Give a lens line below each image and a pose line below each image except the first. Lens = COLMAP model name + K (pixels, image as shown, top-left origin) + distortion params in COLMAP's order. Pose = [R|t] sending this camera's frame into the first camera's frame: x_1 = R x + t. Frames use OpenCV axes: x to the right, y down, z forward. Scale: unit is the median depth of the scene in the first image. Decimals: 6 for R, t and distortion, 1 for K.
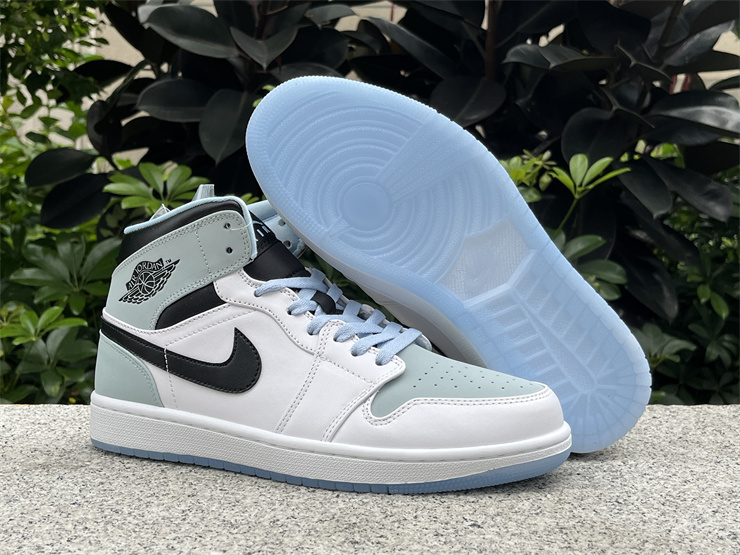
lens RADIAL K [[1049.7, 0, 374.4], [0, 1049.7, 278.1], [0, 0, 1]] dist [0.111991, -0.441971]
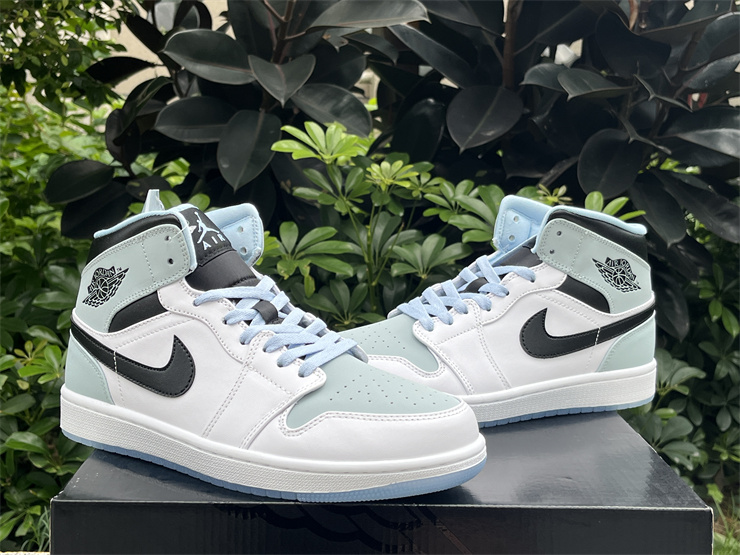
lens RADIAL K [[1047.0, 0, 370.0], [0, 1047.0, 277.5], [0, 0, 1]] dist [0.131144, -0.557861]
pose [[0.999813, 0.010828, -0.016048, -0.002662], [-0.009535, 0.996862, 0.078584, -0.103261], [0.016848, -0.078416, 0.996778, -0.009316]]
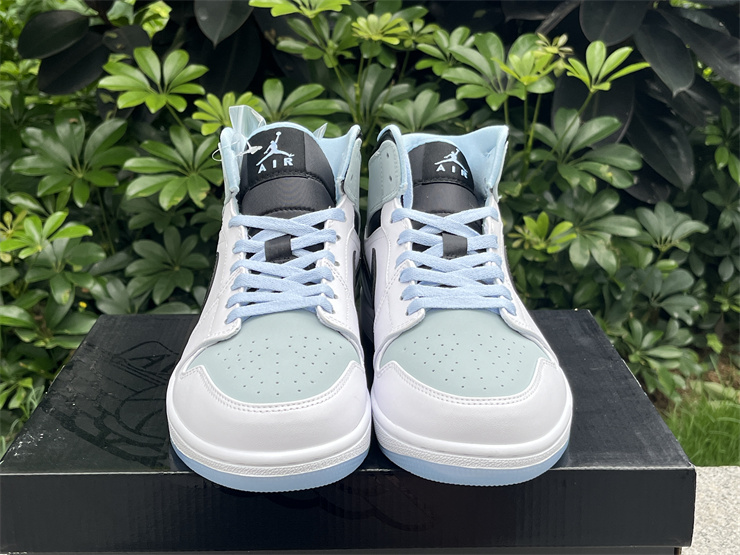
lens RADIAL K [[1049.7, 0, 374.4], [0, 1049.7, 278.1], [0, 0, 1]] dist [0.111991, -0.441971]
pose [[0.999797, -0.005563, -0.019341, 0.011310], [0.010191, 0.968653, 0.248209, -0.136304], [0.017354, -0.248356, 0.968513, 0.026371]]
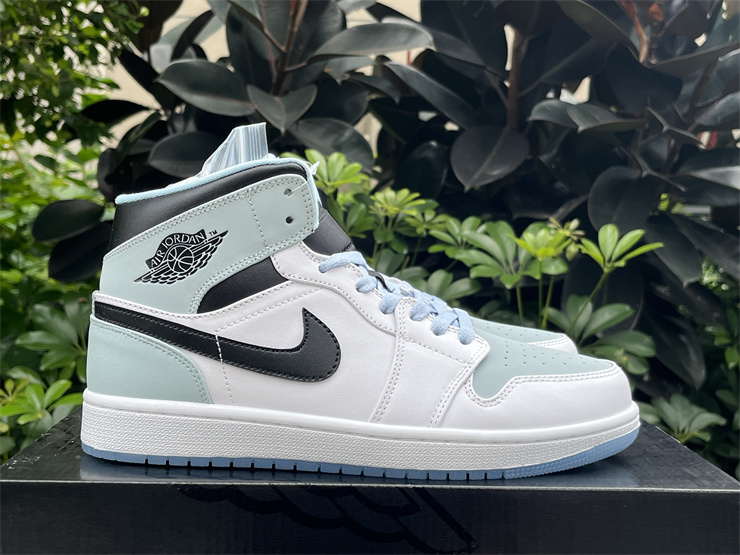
lens RADIAL K [[1049.7, 0, 374.4], [0, 1049.7, 278.1], [0, 0, 1]] dist [0.111991, -0.441971]
pose [[0.999906, 0.012571, -0.005490, -0.012022], [-0.012542, 0.999908, 0.005223, -0.065270], [0.005555, -0.005154, 0.999971, 0.034744]]
